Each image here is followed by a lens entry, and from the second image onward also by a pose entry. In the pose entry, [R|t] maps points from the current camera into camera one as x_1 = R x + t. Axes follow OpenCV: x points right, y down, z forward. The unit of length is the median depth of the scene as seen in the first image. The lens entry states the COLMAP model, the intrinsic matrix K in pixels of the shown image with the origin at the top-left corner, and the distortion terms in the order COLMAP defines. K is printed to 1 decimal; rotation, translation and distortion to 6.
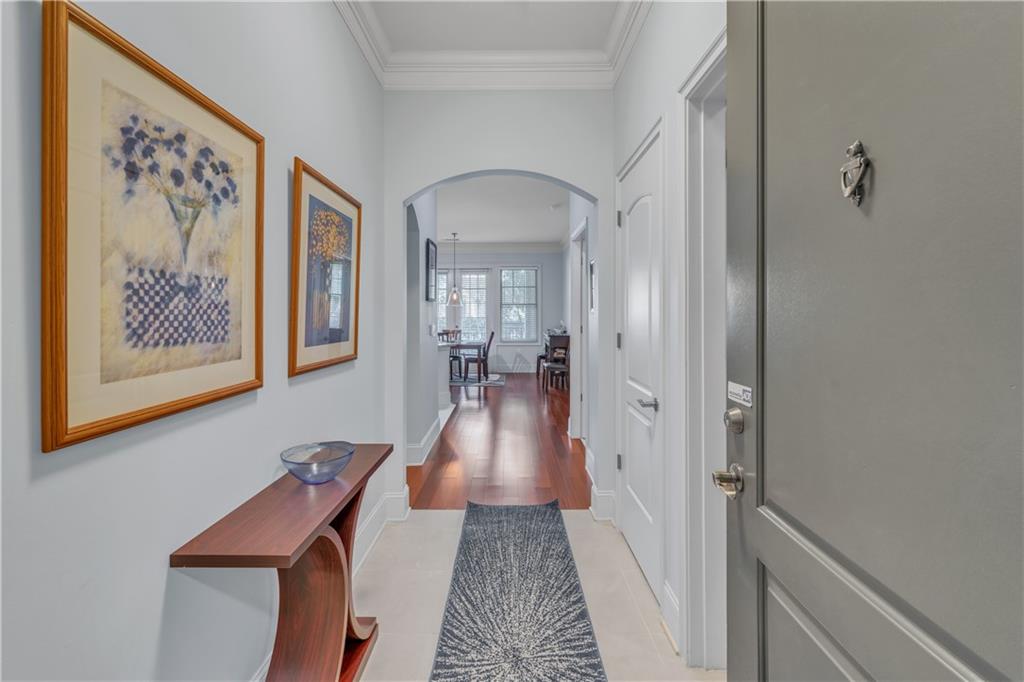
lens RADIAL K [[421.7, 0, 506.5], [0, 421.7, 333.3], [0, 0, 1]] dist [0.000056, 0.000116]
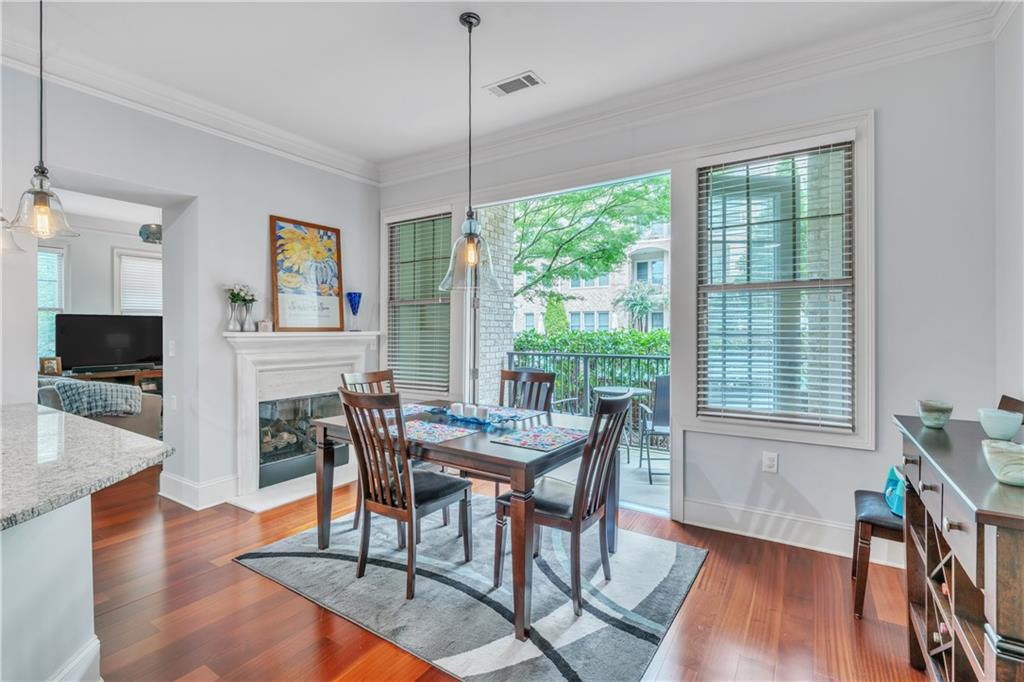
lens RADIAL K [[469.6, 0, 508.3], [0, 469.6, 332.7], [0, 0, 1]] dist [-0.000113, 0.000034]
pose [[0.840591, 0.002311, -0.541665, 0.051242], [-0.020639, 0.999401, -0.027765, -0.026064], [0.541276, 0.034518, 0.840136, 0.659367]]
